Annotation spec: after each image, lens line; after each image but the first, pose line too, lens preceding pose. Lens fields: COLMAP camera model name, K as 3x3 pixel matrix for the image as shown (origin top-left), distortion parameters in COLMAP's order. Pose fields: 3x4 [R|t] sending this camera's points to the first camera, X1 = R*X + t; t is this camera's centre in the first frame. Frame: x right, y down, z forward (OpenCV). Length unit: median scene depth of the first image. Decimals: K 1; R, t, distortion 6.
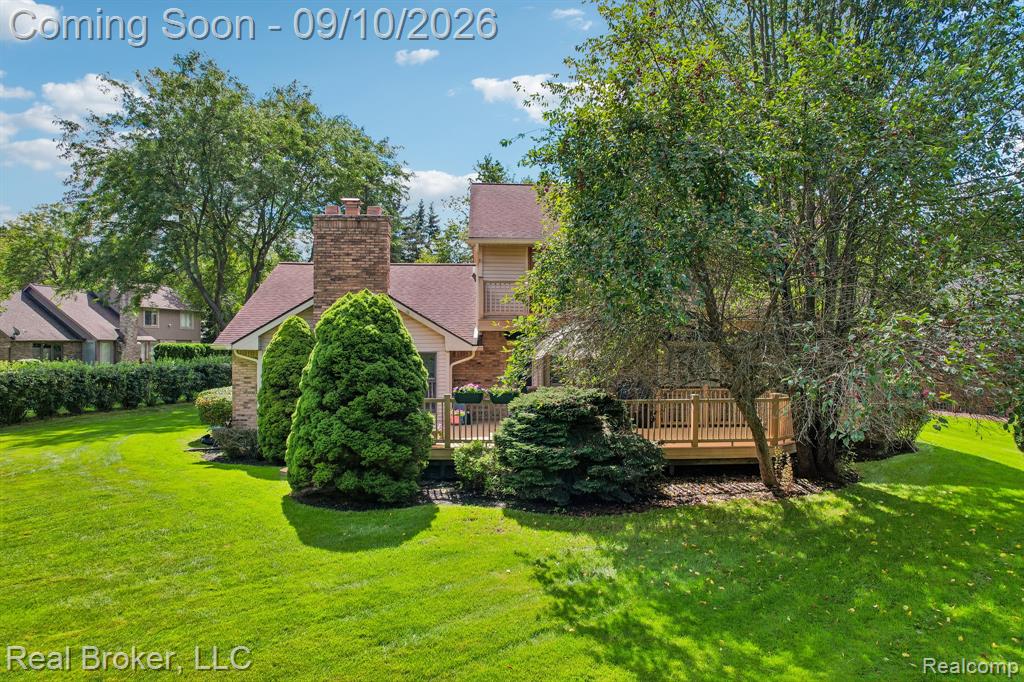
lens RADIAL K [[643.9, 0, 526.6], [0, 643.9, 343.3], [0, 0, 1]] dist [-0.060715, 0.052589]
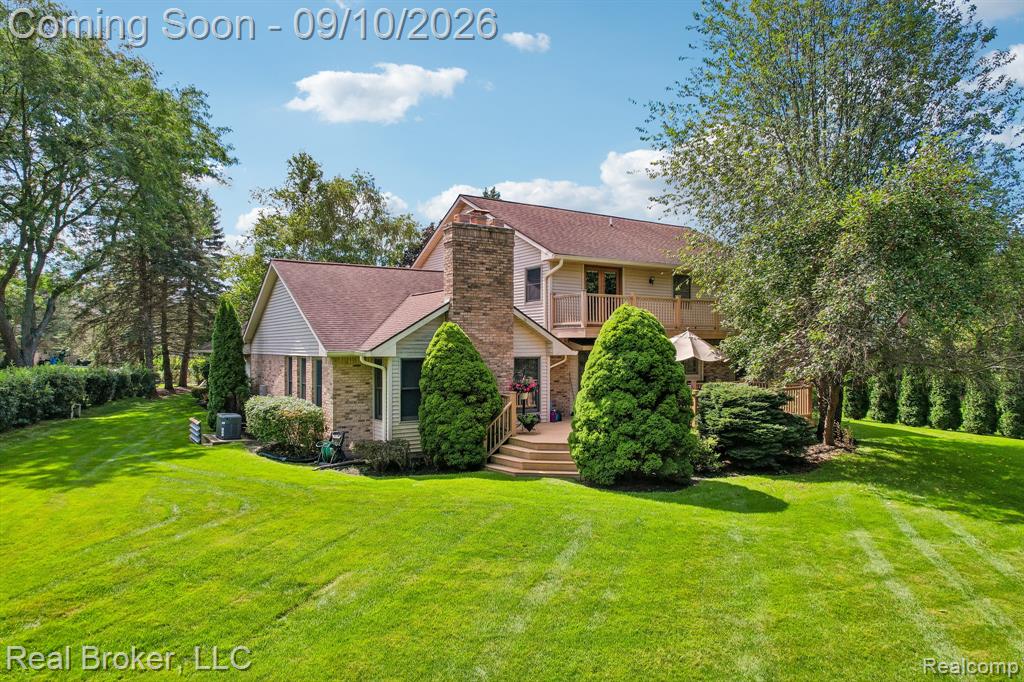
lens RADIAL K [[643.9, 0, 526.6], [0, 643.9, 343.3], [0, 0, 1]] dist [-0.060715, 0.052589]
pose [[0.862430, -0.000512, 0.506176, -0.741975], [0.000898, 0.999999, -0.000519, -0.008930], [-0.506175, 0.000902, 0.862430, 0.068585]]
